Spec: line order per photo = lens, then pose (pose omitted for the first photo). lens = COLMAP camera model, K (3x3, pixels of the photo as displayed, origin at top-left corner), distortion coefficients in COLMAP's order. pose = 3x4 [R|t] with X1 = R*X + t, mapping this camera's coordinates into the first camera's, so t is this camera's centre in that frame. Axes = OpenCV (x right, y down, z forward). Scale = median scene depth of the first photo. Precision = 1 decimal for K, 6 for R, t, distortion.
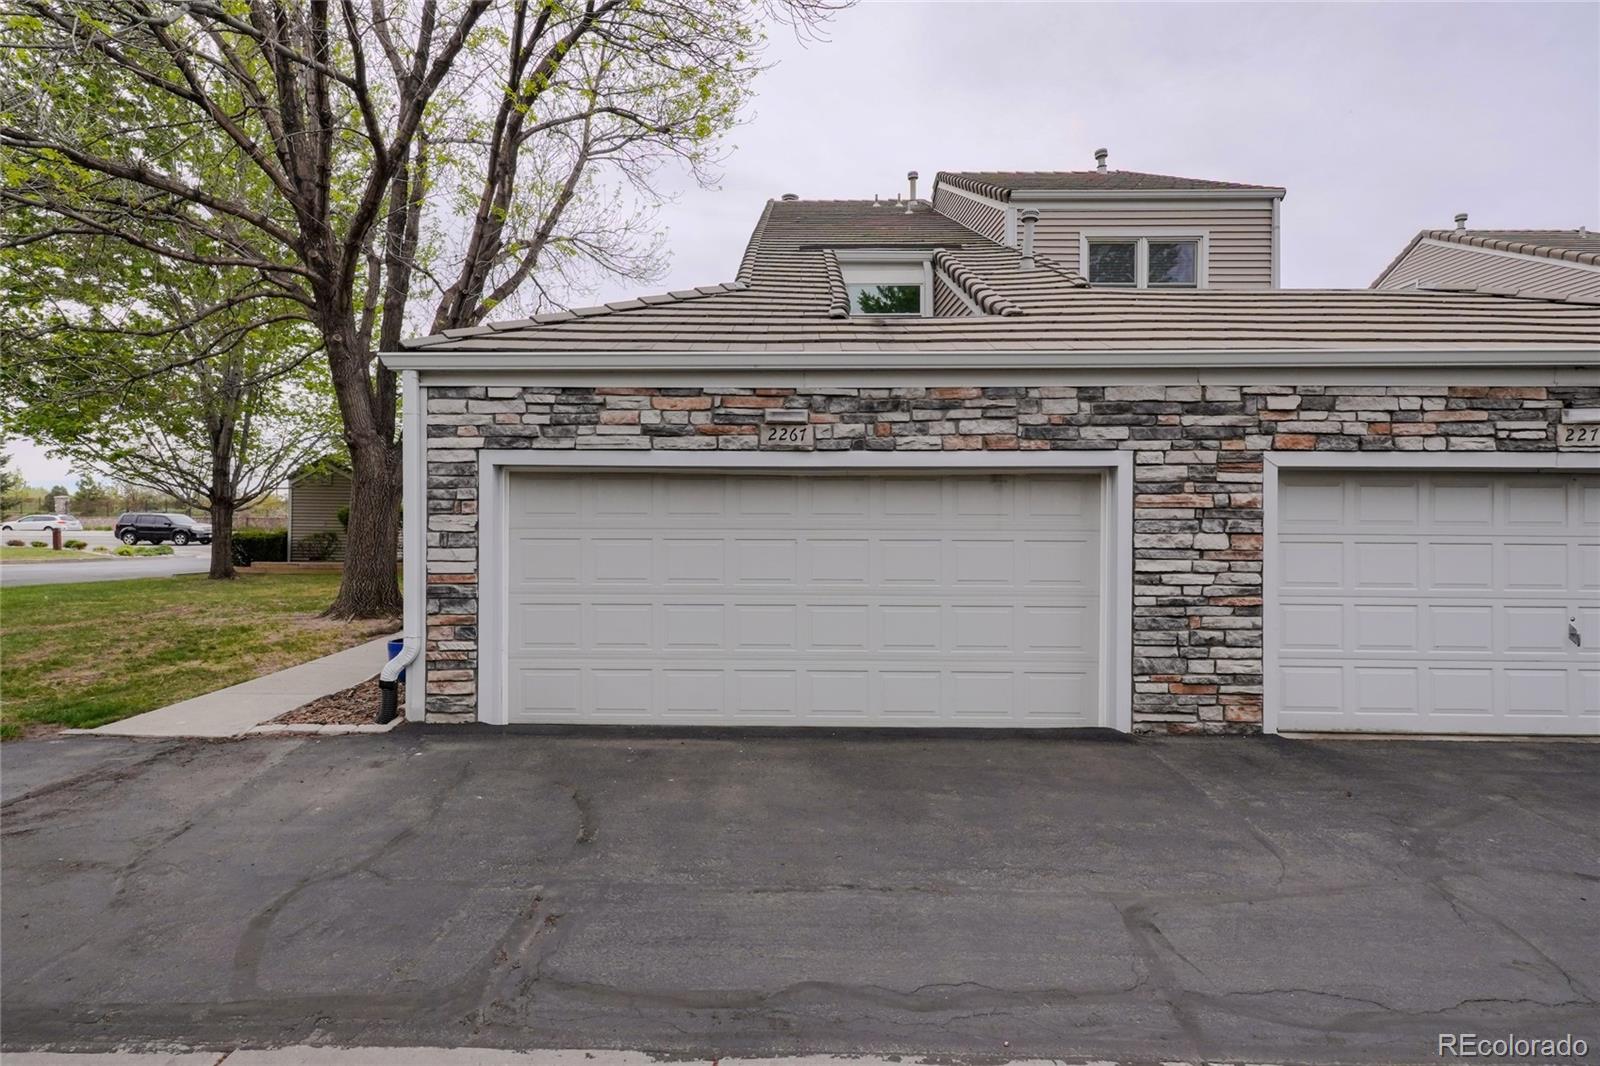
lens RADIAL K [[764.3, 0, 790.3], [0, 764.3, 522.0], [0, 0, 1]] dist [0.007608, -0.000185]
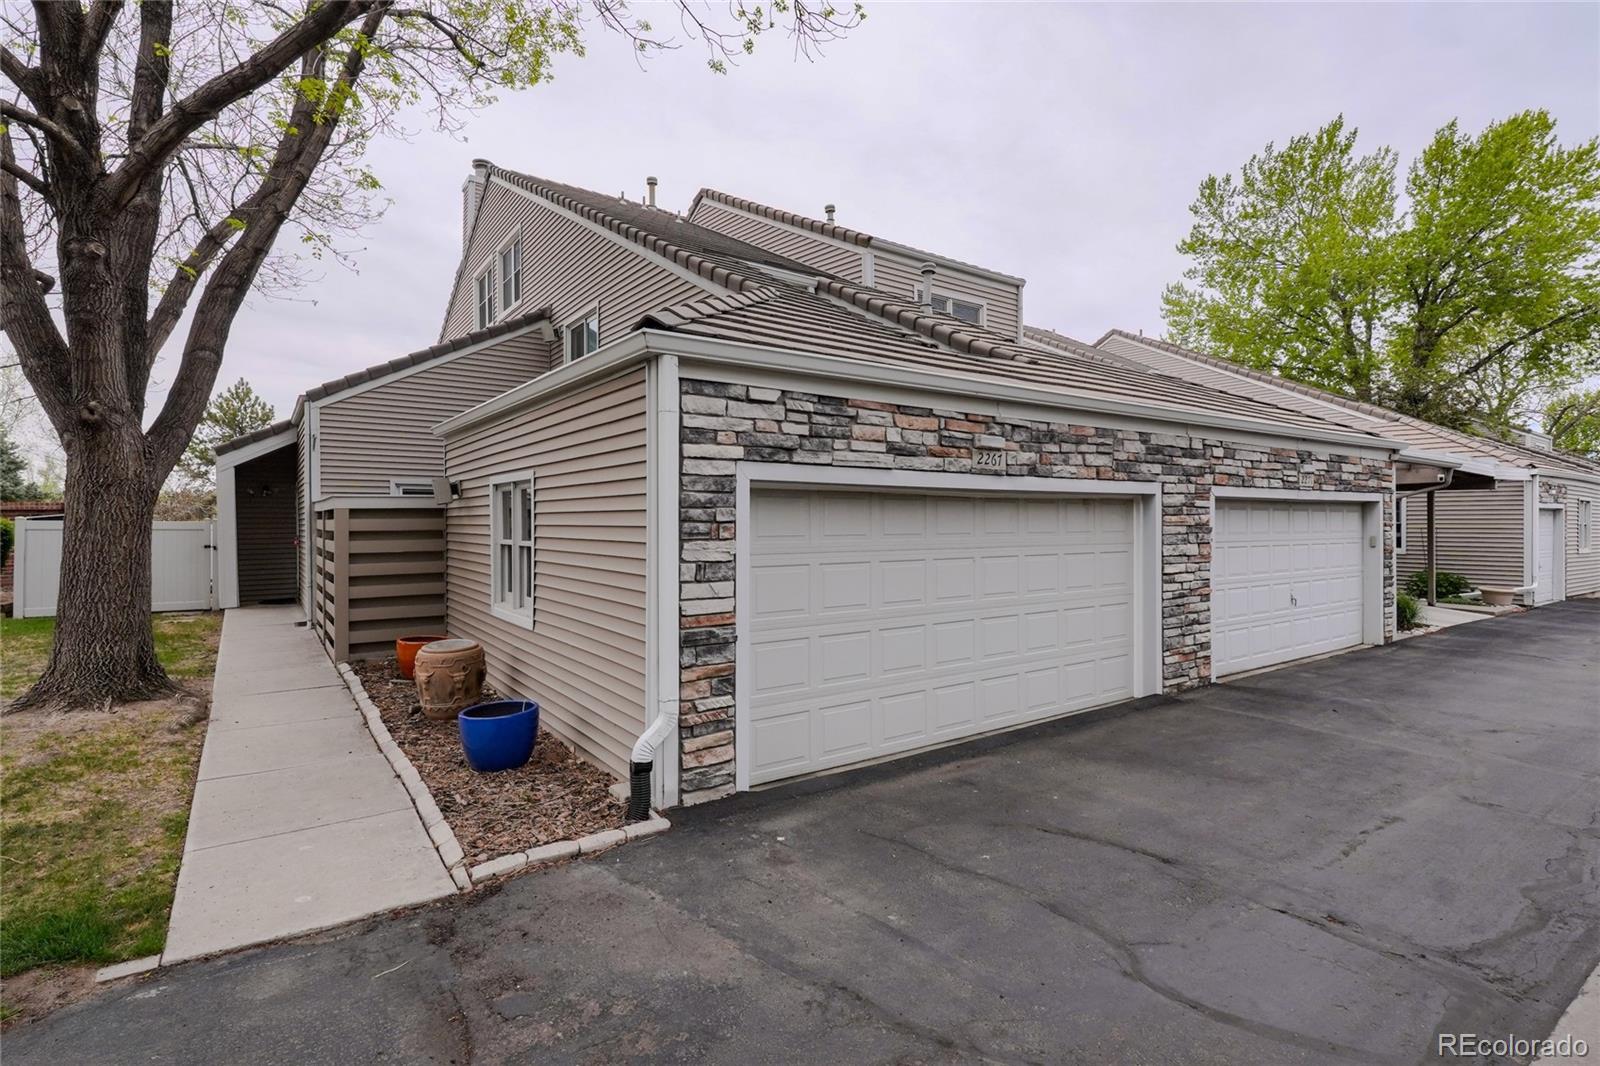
lens RADIAL K [[764.3, 0, 790.3], [0, 764.3, 522.0], [0, 0, 1]] dist [0.007608, -0.000185]
pose [[0.812140, -0.004390, 0.583446, -0.846027], [0.007427, 0.999968, -0.002814, -0.026377], [-0.583415, 0.006618, 0.812147, 0.299535]]
